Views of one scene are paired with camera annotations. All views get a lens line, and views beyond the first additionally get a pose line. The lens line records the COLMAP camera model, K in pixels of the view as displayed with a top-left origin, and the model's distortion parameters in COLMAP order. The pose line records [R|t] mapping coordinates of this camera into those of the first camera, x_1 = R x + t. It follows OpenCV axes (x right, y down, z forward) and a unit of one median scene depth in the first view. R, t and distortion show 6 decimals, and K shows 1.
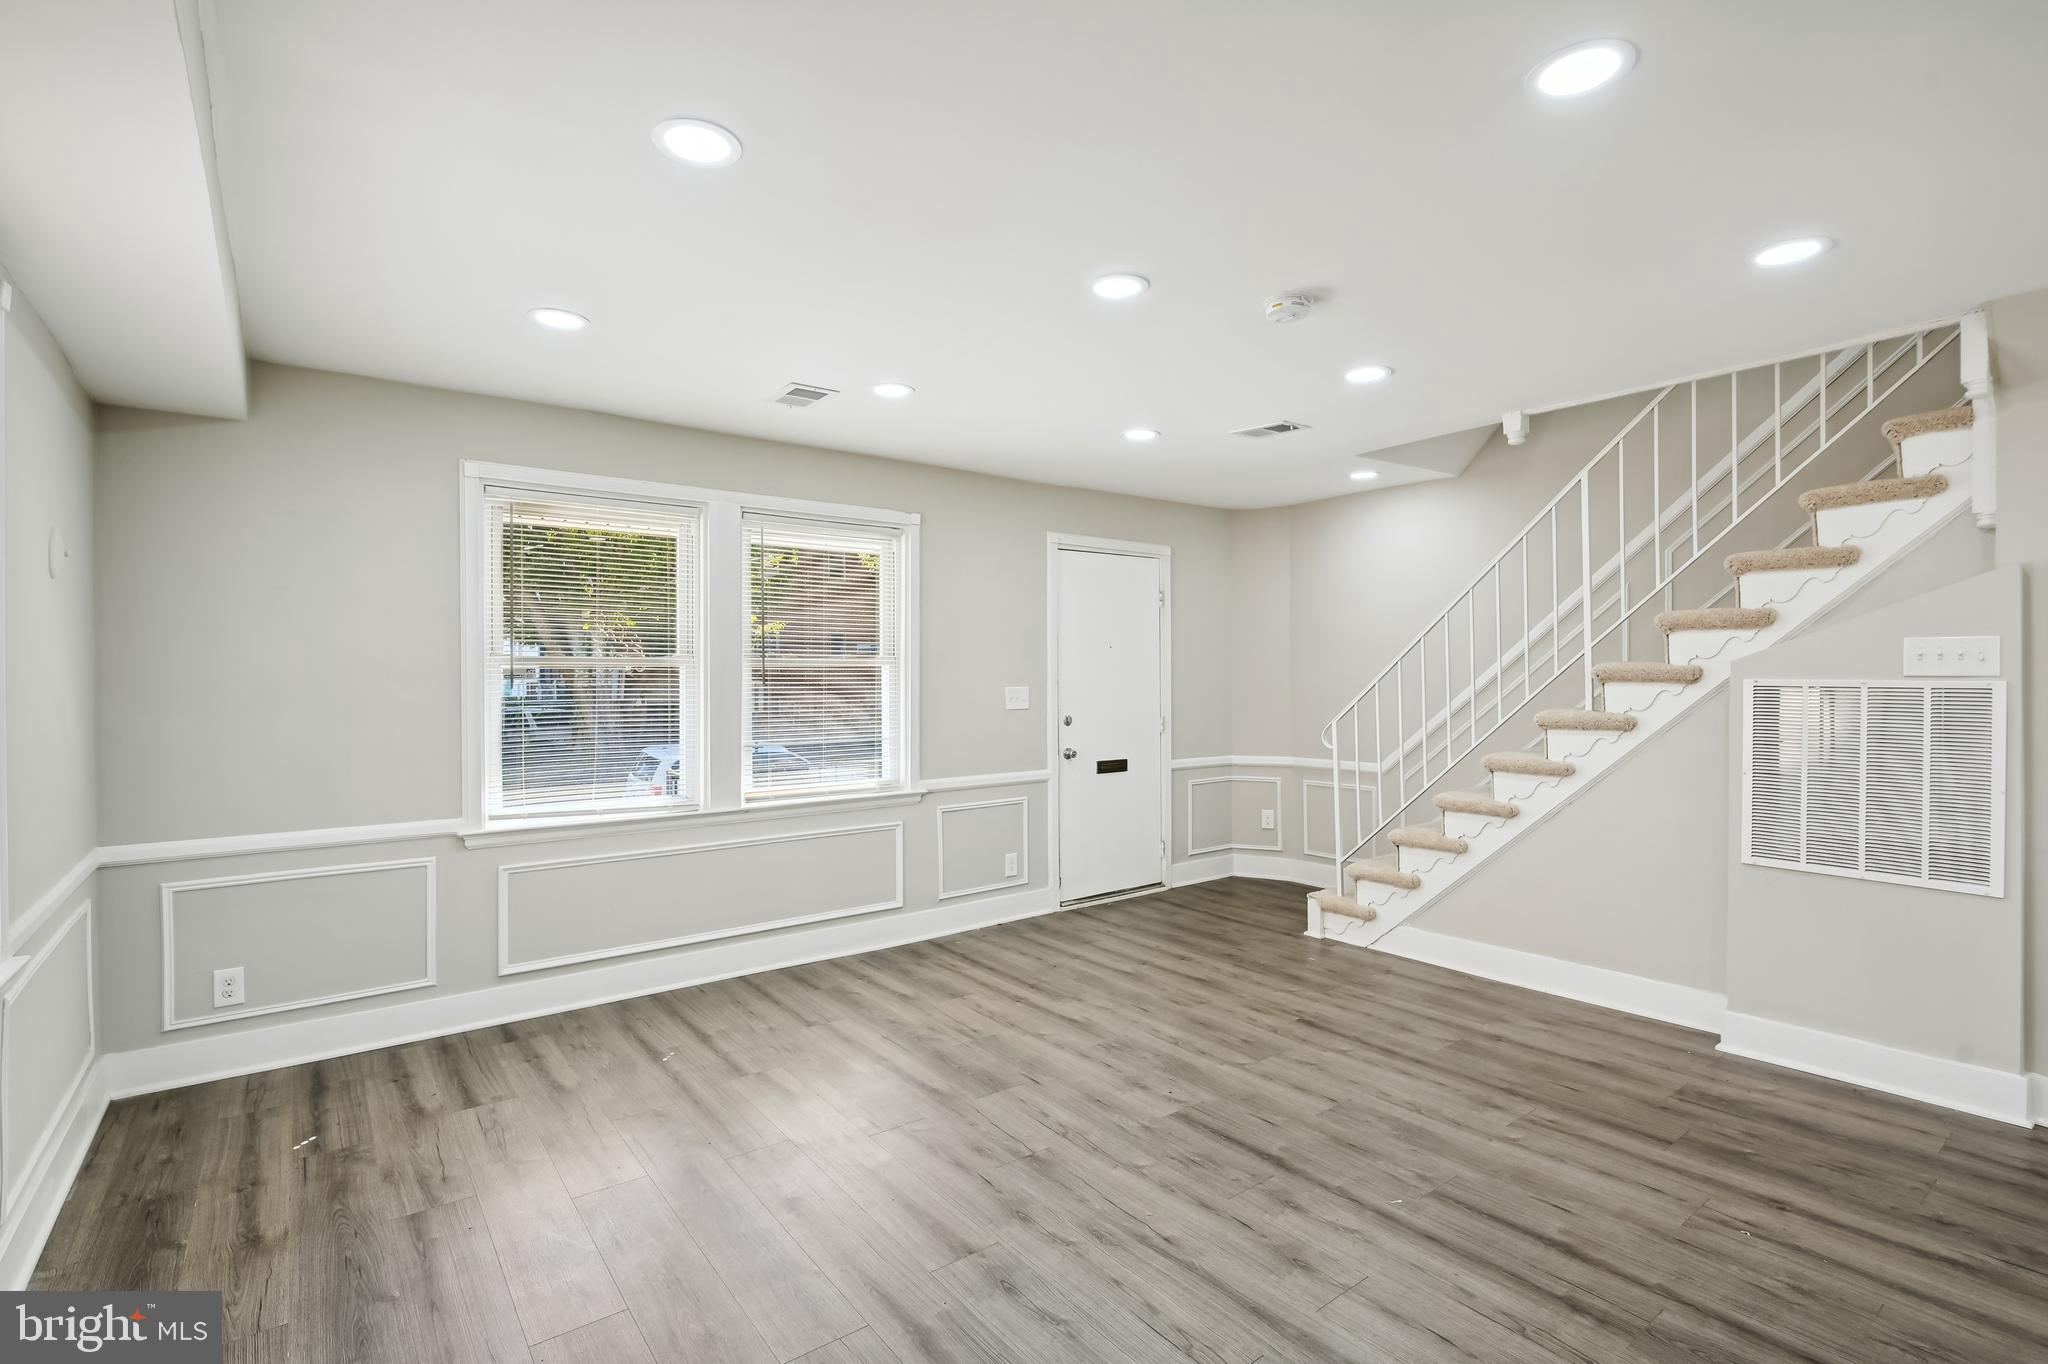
lens RADIAL K [[947.9, 0, 1019.5], [0, 947.9, 688.5], [0, 0, 1]] dist [0.005395, -0.002144]
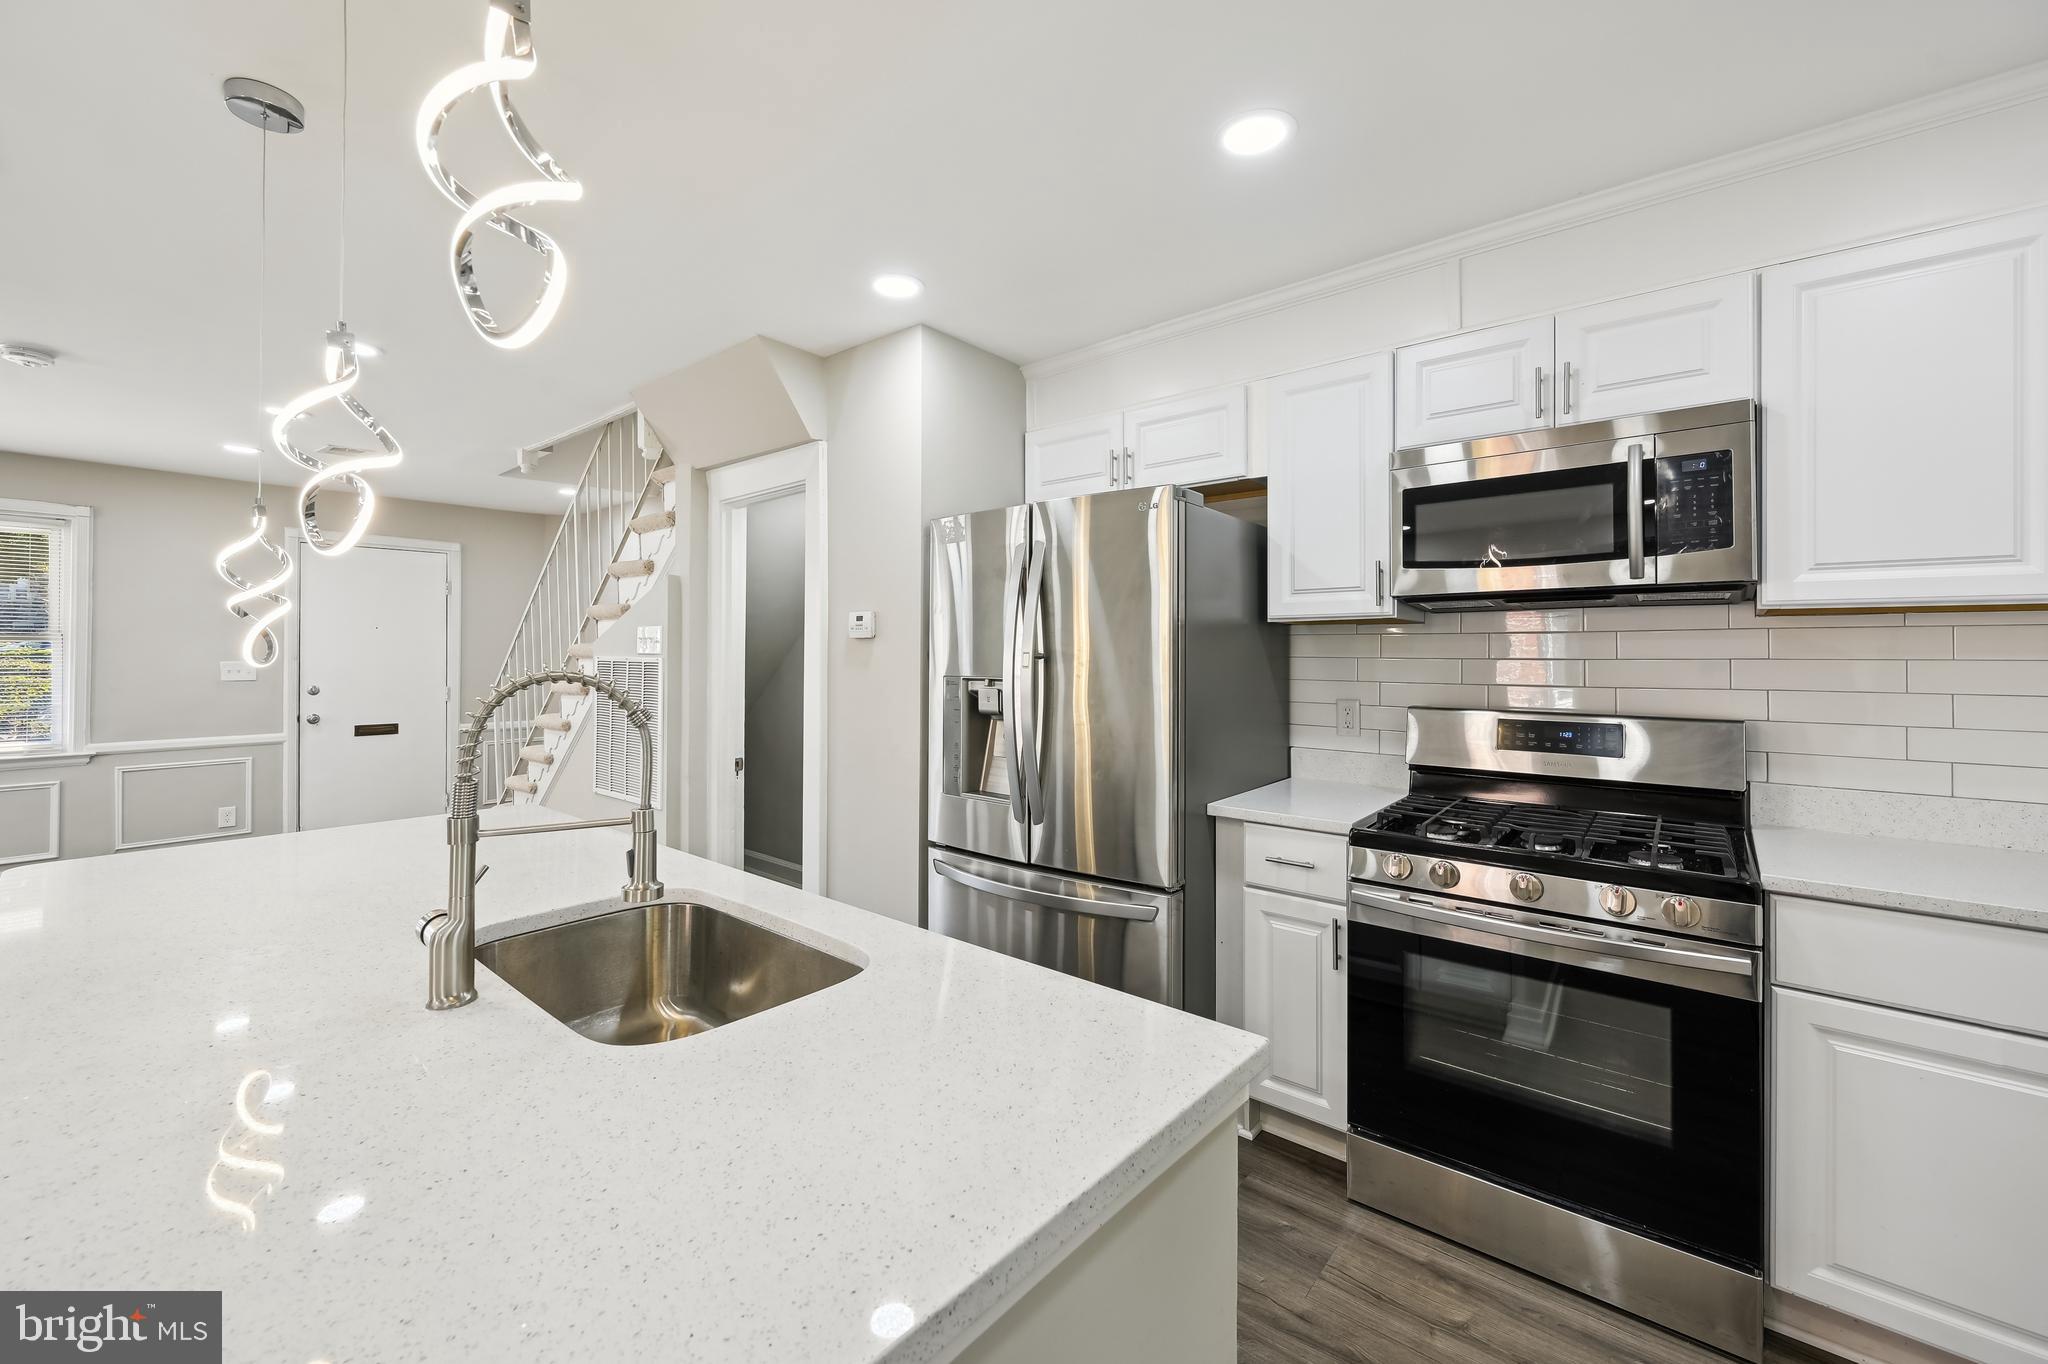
lens RADIAL K [[841.7, 0, 1008.7], [0, 841.7, 651.0], [0, 0, 1]] dist [-0.003954, 0.001639]
pose [[0.976624, 0.008454, 0.214786, 0.967409], [-0.004230, 0.999789, -0.020120, 0.004407], [-0.214911, 0.018741, 0.976454, -0.258065]]
